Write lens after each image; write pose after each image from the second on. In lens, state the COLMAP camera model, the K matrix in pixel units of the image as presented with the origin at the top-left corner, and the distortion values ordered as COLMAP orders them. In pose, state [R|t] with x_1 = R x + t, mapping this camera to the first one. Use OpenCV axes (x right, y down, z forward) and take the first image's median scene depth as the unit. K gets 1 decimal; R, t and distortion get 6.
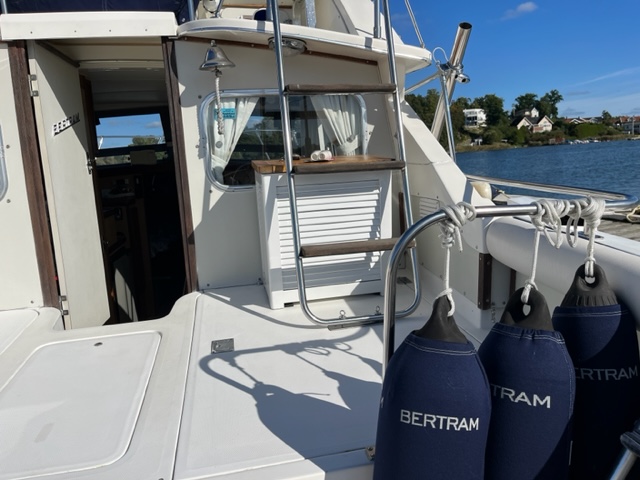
lens RADIAL K [[494.0, 0, 321.8], [0, 494.0, 248.6], [0, 0, 1]] dist [0.073164, -0.084125]
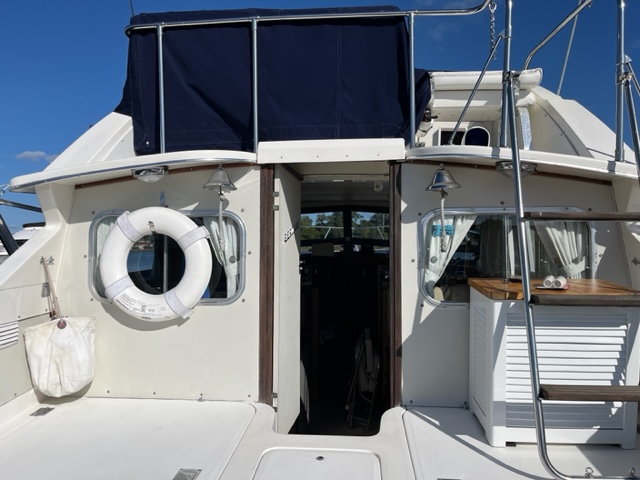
lens RADIAL K [[494.0, 0, 321.8], [0, 494.0, 248.6], [0, 0, 1]] dist [0.073164, -0.084125]
pose [[0.956755, 0.055666, -0.285519, -0.145506], [-0.102967, 0.982780, -0.153430, -0.056208], [0.272061, 0.176194, 0.946012, -0.017983]]
